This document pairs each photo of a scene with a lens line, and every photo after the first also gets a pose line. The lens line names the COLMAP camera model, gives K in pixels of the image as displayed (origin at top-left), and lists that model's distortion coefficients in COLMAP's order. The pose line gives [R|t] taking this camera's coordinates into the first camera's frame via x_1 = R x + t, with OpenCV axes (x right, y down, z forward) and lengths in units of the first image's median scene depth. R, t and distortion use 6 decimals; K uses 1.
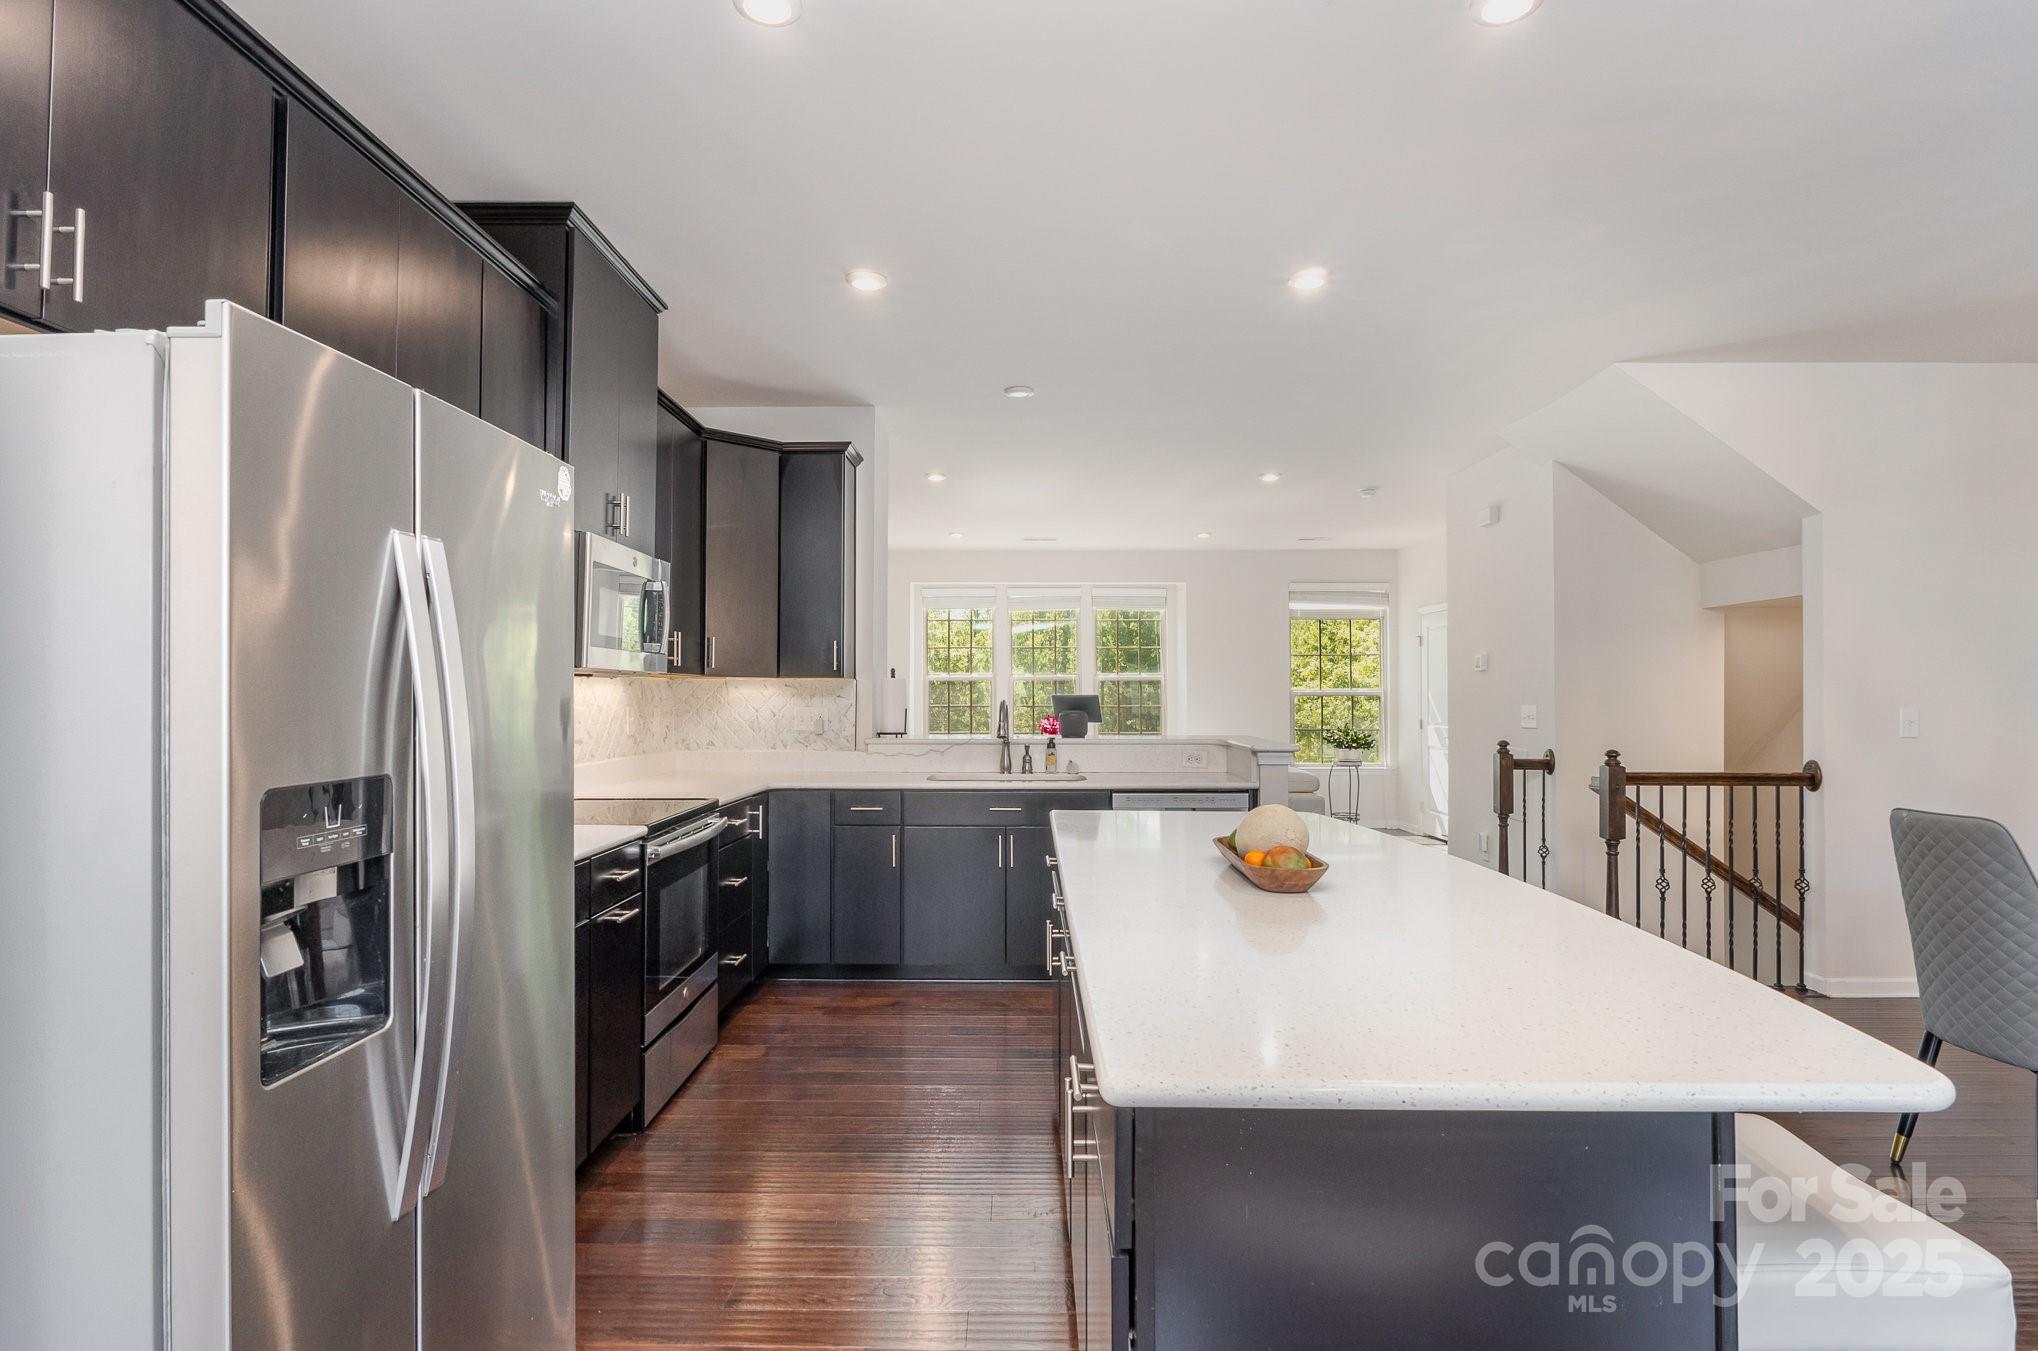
lens RADIAL K [[1055.9, 0, 993.6], [0, 1055.9, 686.5], [0, 0, 1]] dist [0.000796, -0.000194]
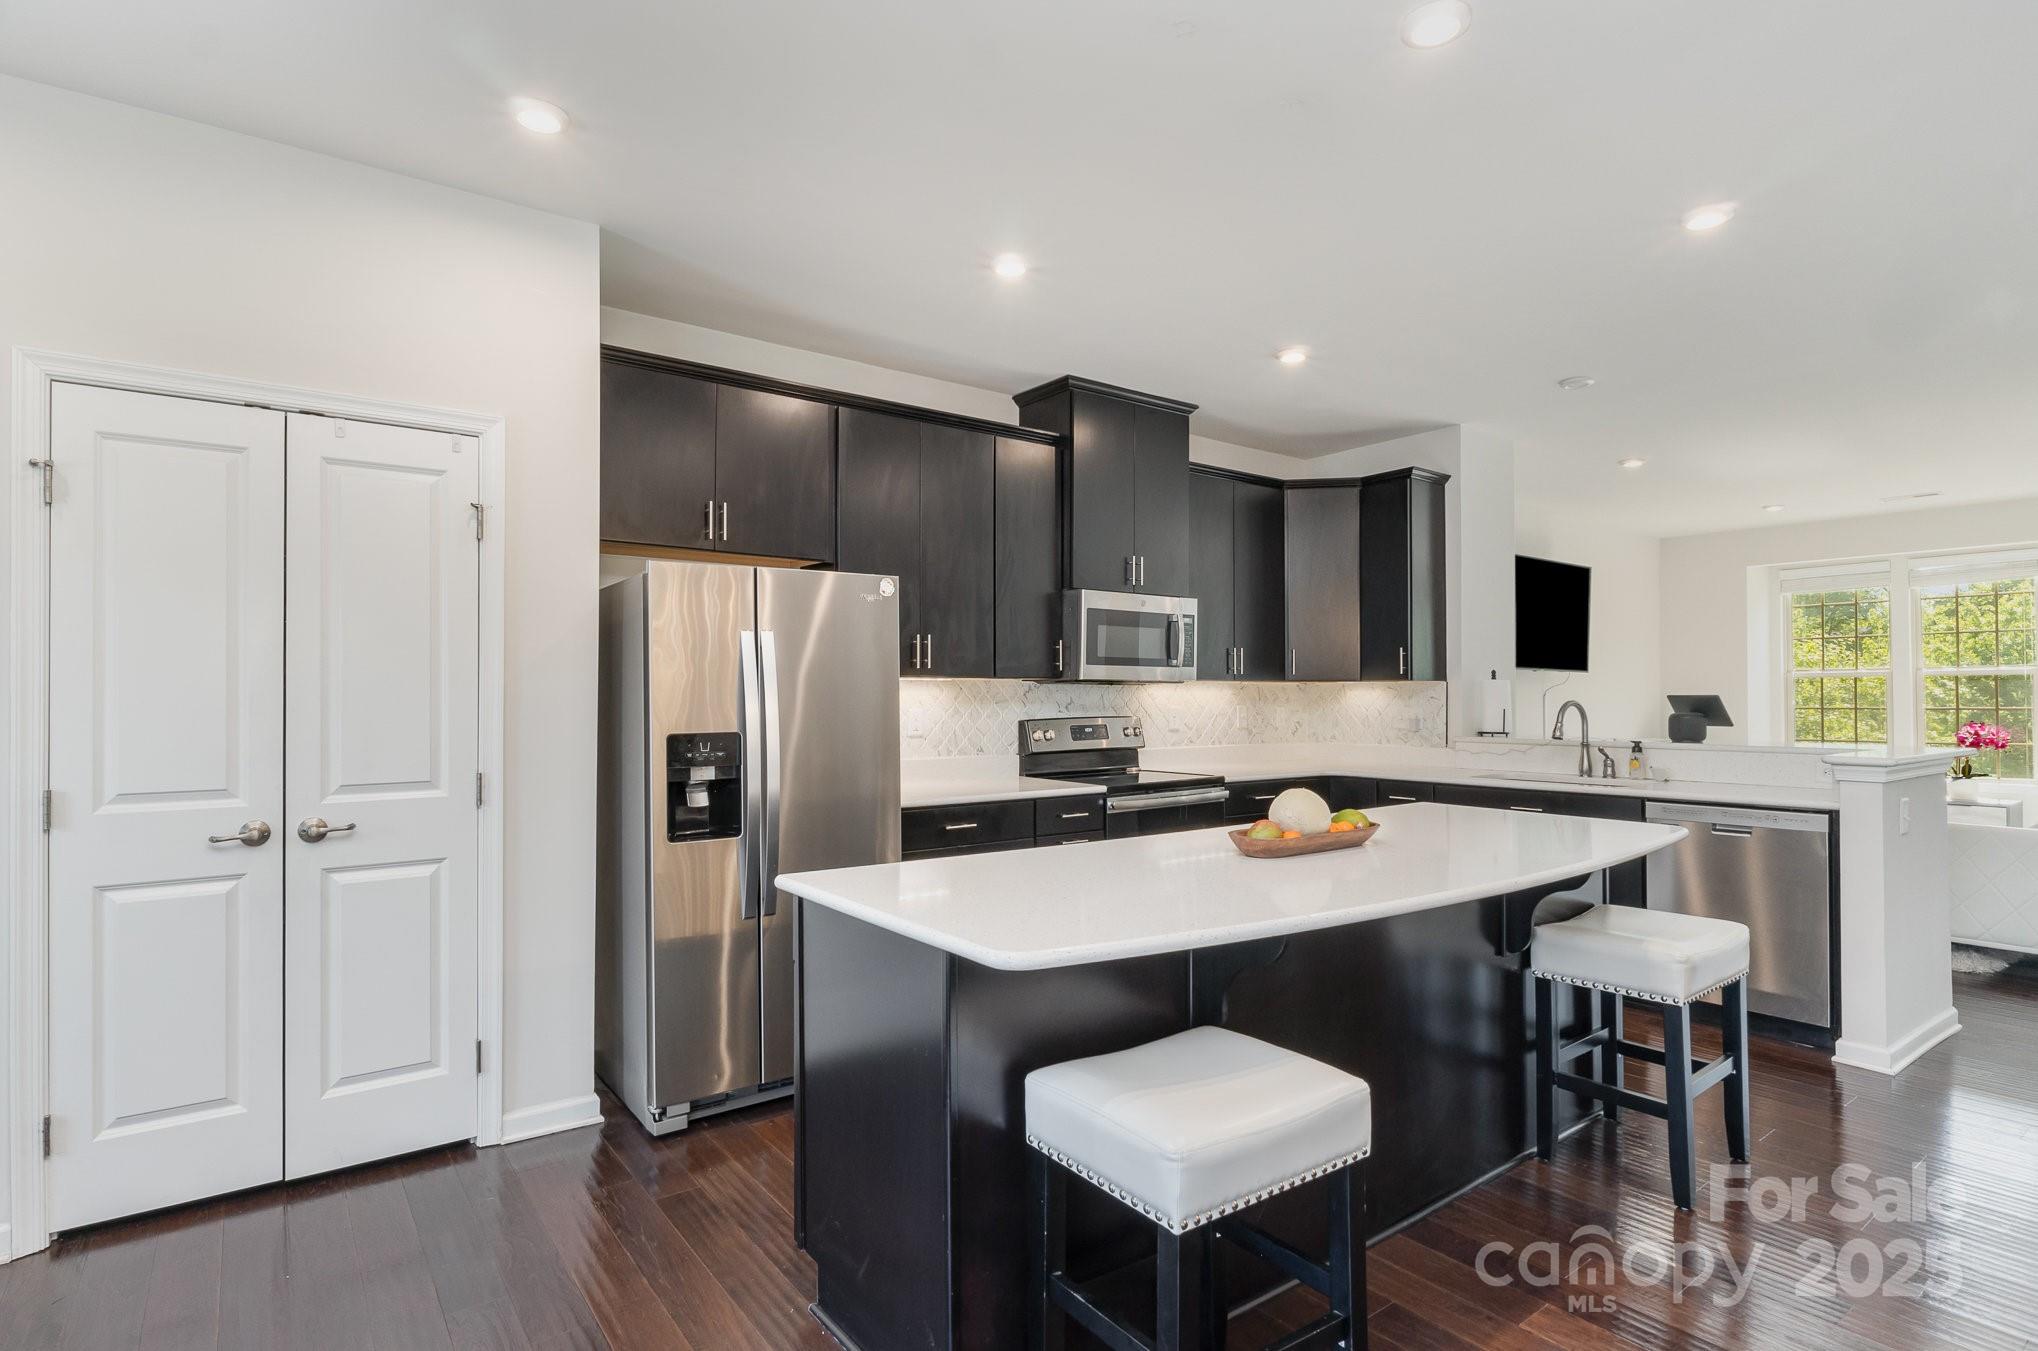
lens RADIAL K [[1018.1, 0, 1024.1], [0, 1018.1, 694.2], [0, 0, 1]] dist [0.003321, 0.000433]
pose [[0.621127, -0.003687, -0.783701, 0.468185], [0.009095, 0.999956, 0.002505, -0.000377], [0.783657, -0.008683, 0.621133, 0.019060]]
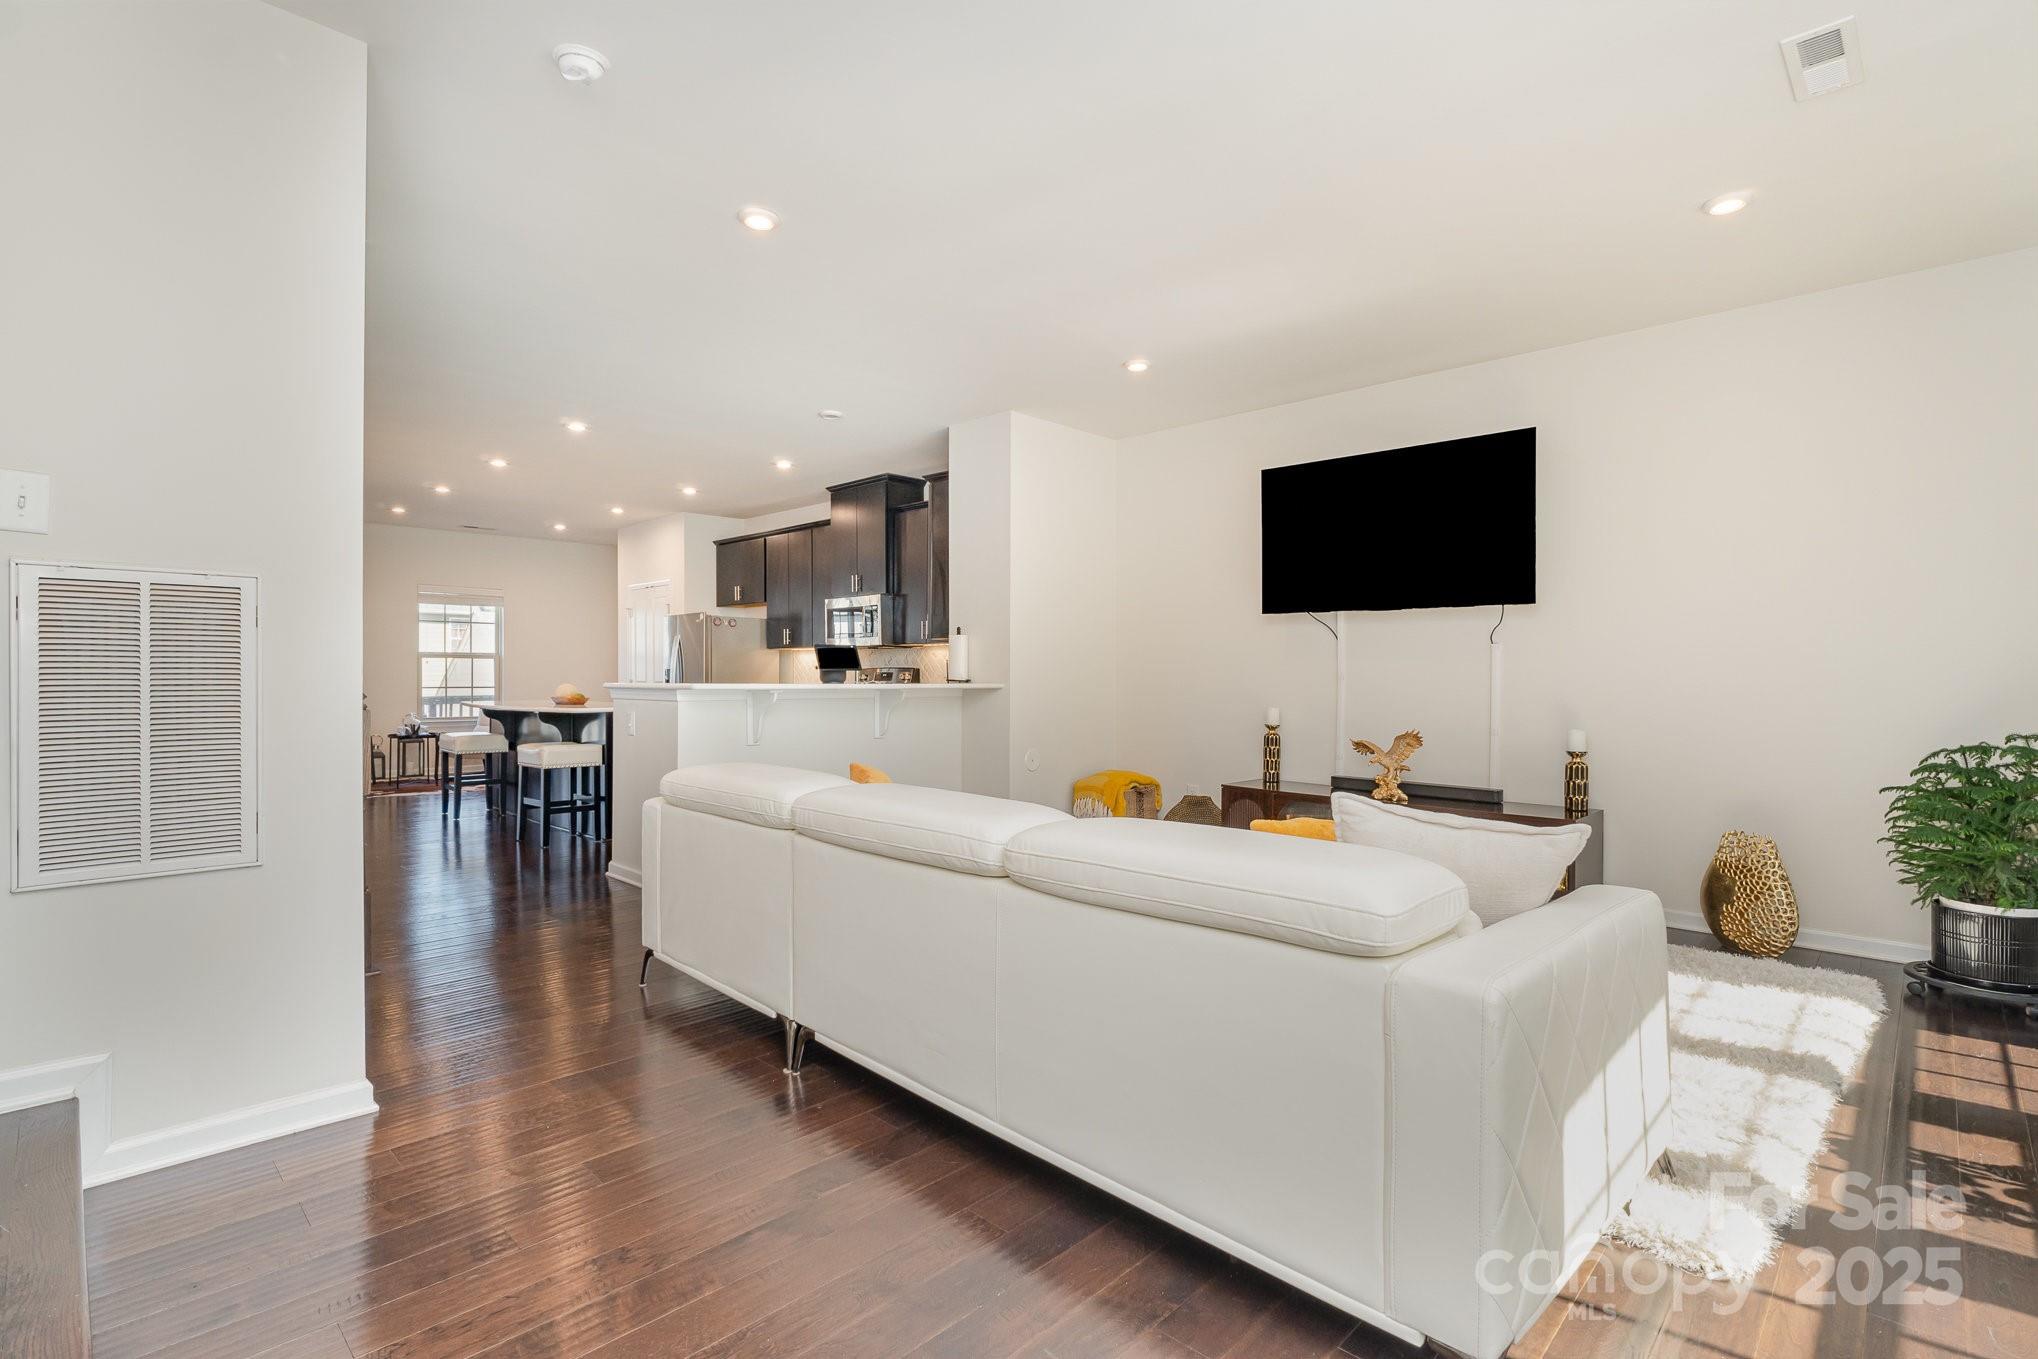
lens RADIAL K [[905.9, 0, 1050.0], [0, 905.9, 676.8], [0, 0, 1]] dist [-0.001118, -0.000116]
pose [[-0.653825, -0.002527, -0.756642, 0.716733], [0.002394, 0.999983, -0.005409, 0.053026], [0.756642, -0.005348, -0.653807, 2.038861]]
